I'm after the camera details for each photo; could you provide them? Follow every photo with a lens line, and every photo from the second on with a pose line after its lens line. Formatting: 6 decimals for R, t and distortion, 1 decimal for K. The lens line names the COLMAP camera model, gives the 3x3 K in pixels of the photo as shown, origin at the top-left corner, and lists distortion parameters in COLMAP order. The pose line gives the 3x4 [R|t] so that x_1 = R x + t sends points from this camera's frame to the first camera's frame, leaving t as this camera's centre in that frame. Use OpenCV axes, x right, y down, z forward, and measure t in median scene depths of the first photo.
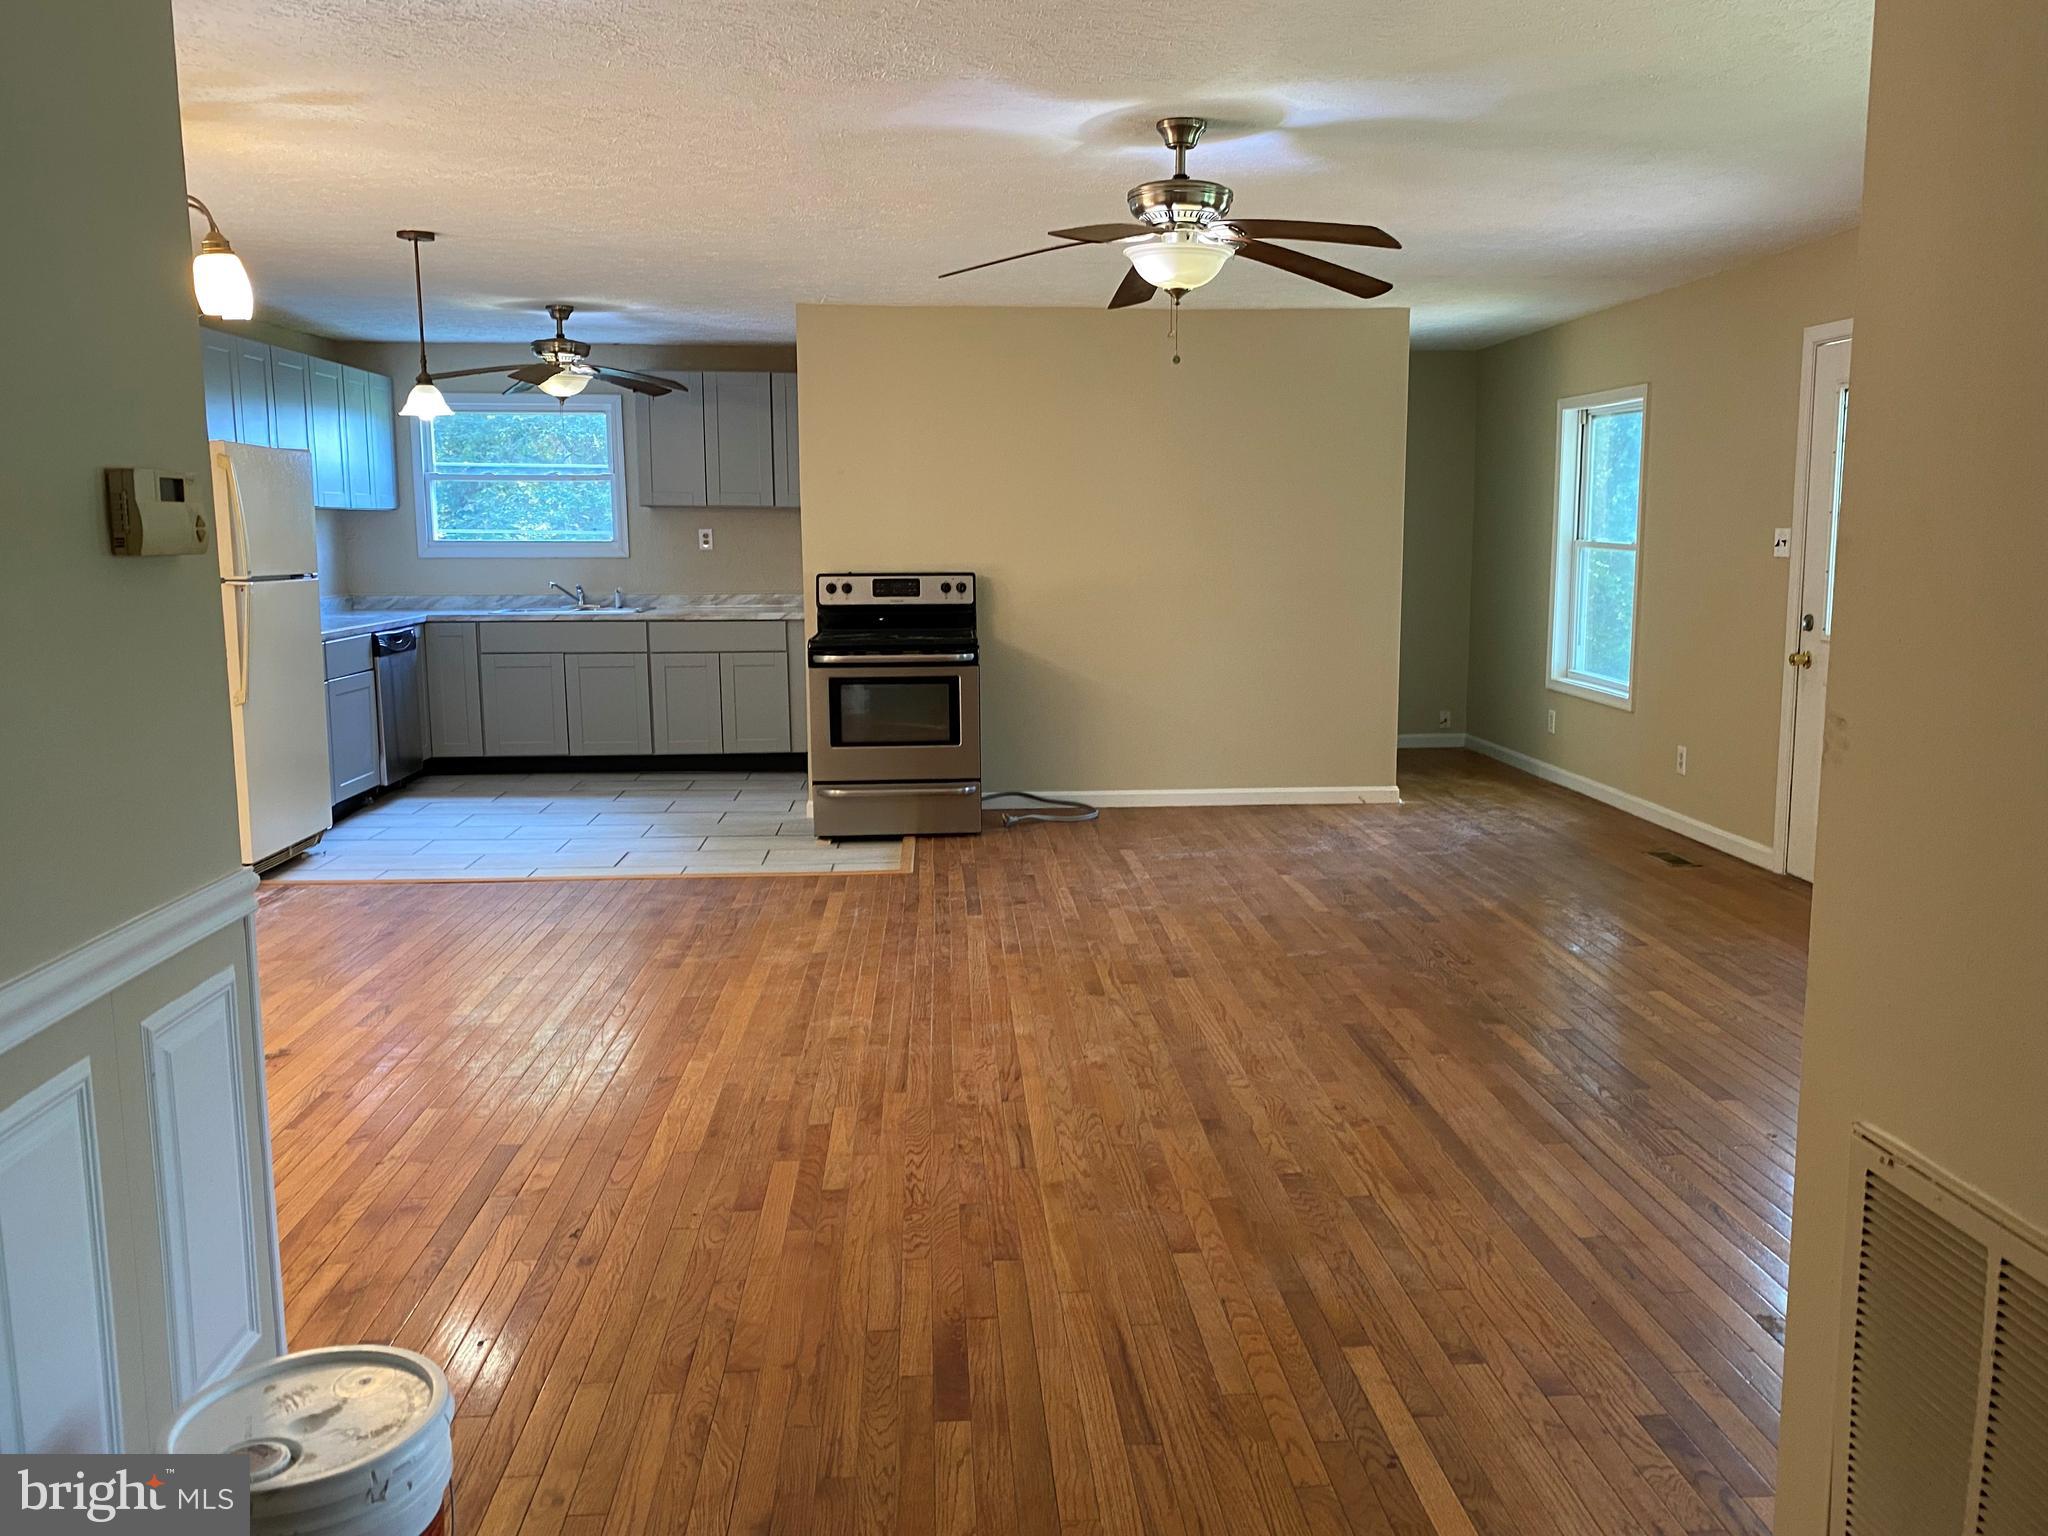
lens RADIAL K [[1616.6, 0, 1024.0], [0, 1616.6, 768.0], [0, 0, 1]] dist [0.003375, 0.002594]
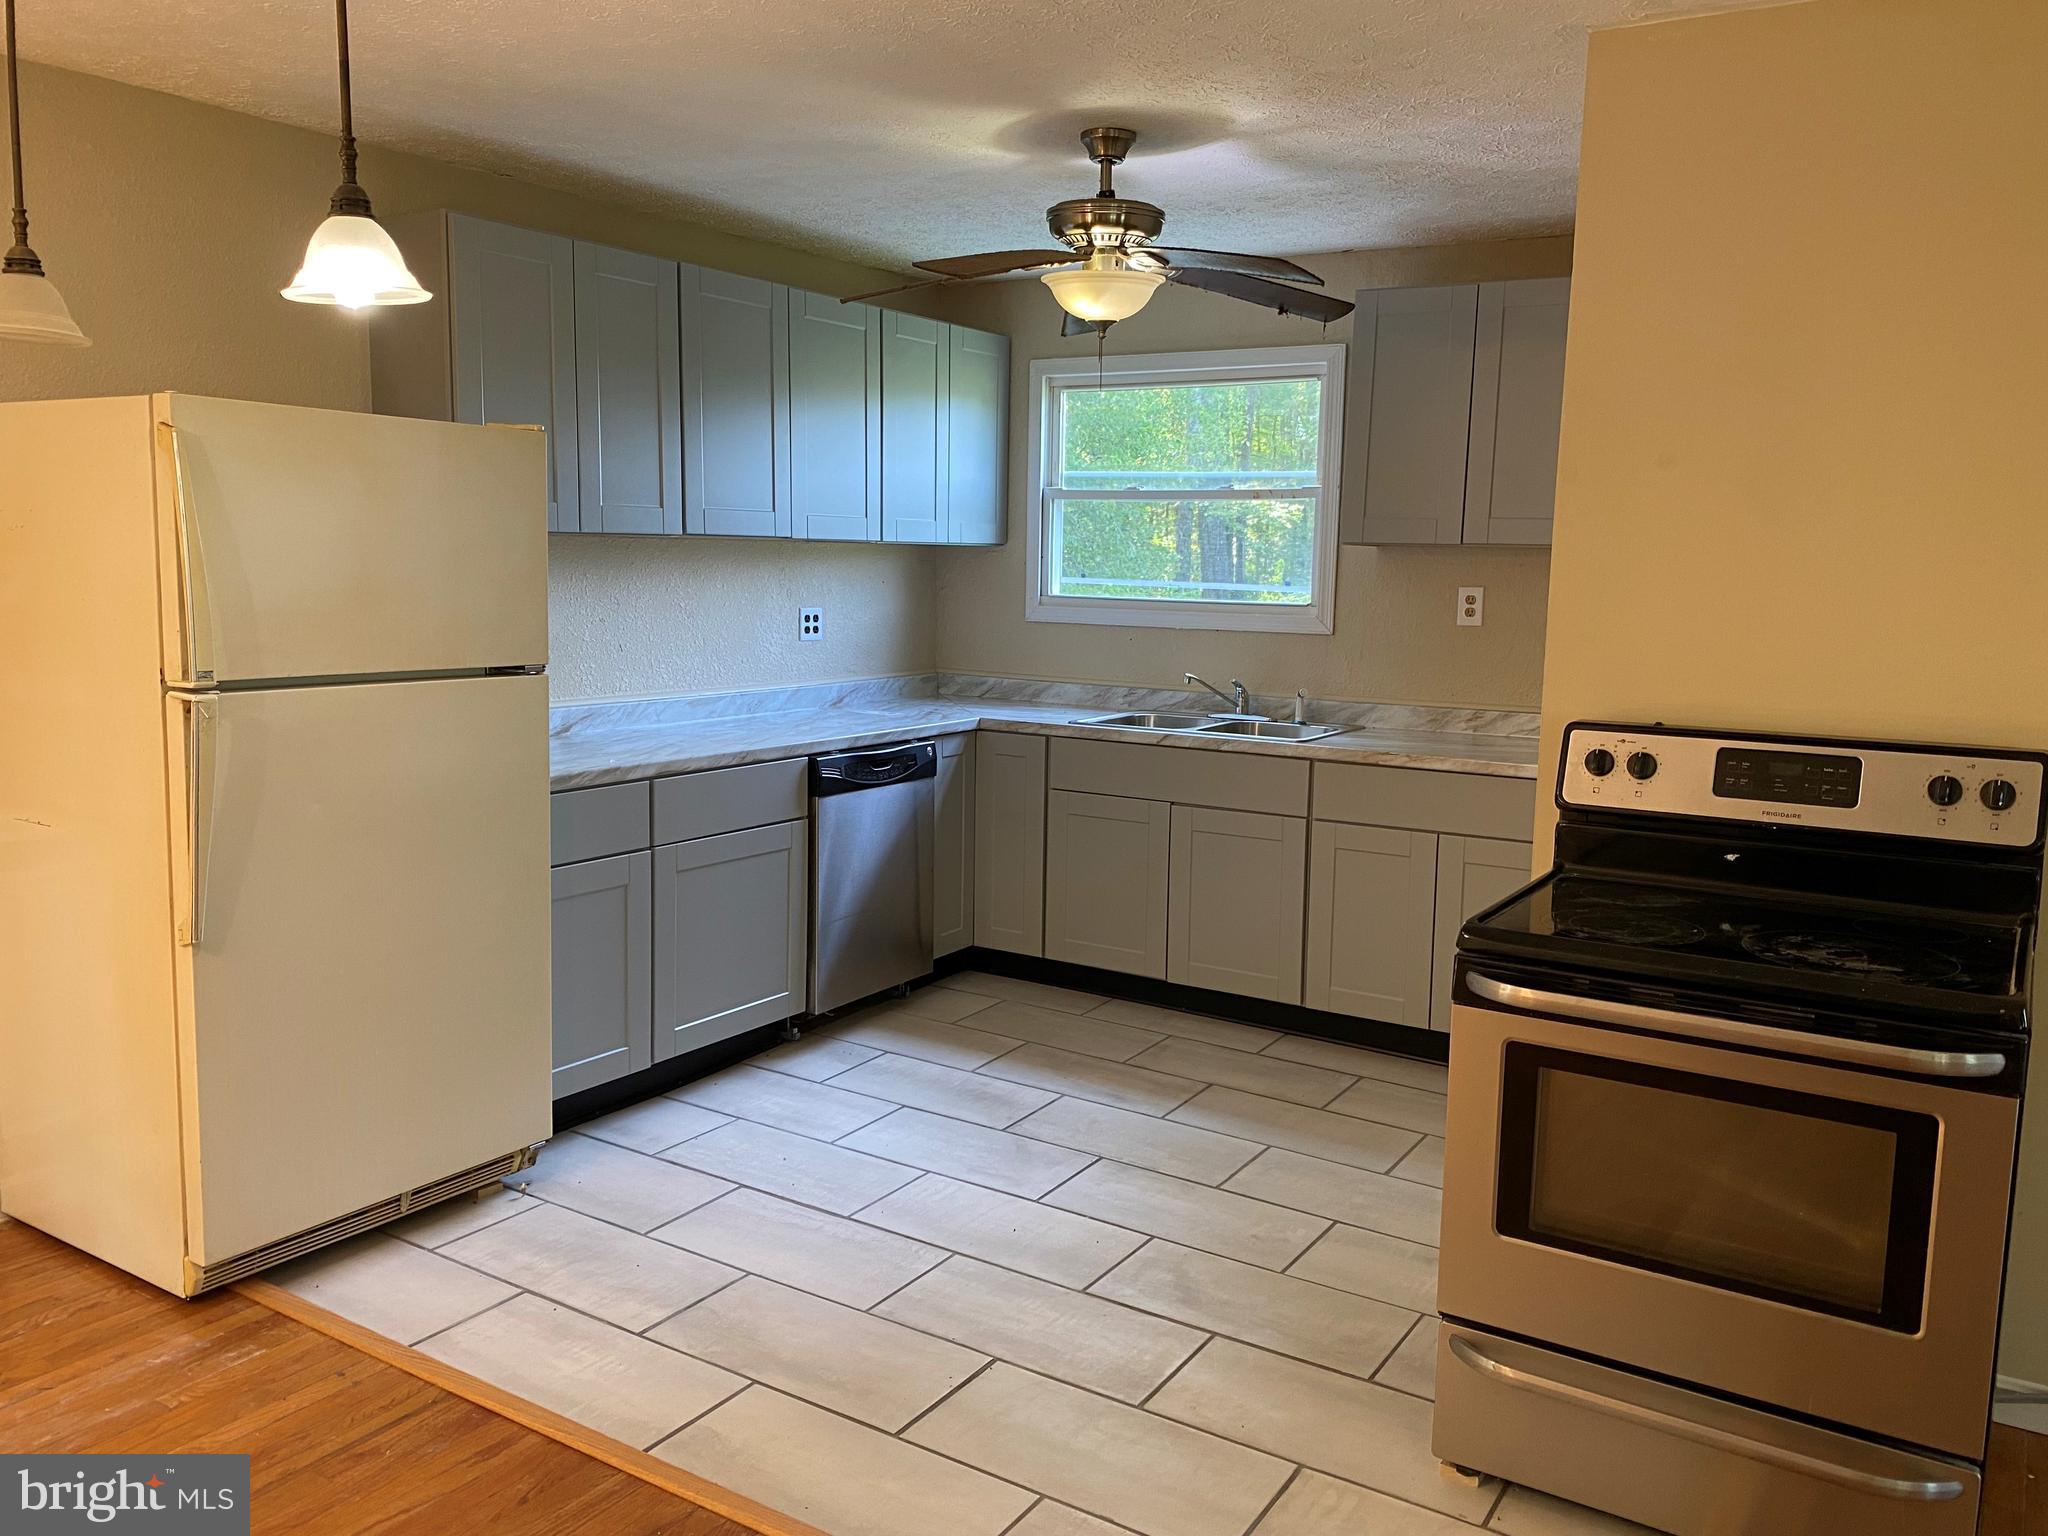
lens RADIAL K [[1543.9, 0, 1021.1], [0, 1543.9, 798.0], [0, 0, 1]] dist [-0.007490, -0.001849]
pose [[0.805627, 0.105218, -0.583004, -0.015922], [-0.103640, 0.993957, 0.036170, -0.101238], [0.583287, 0.031283, 0.811664, 0.622023]]
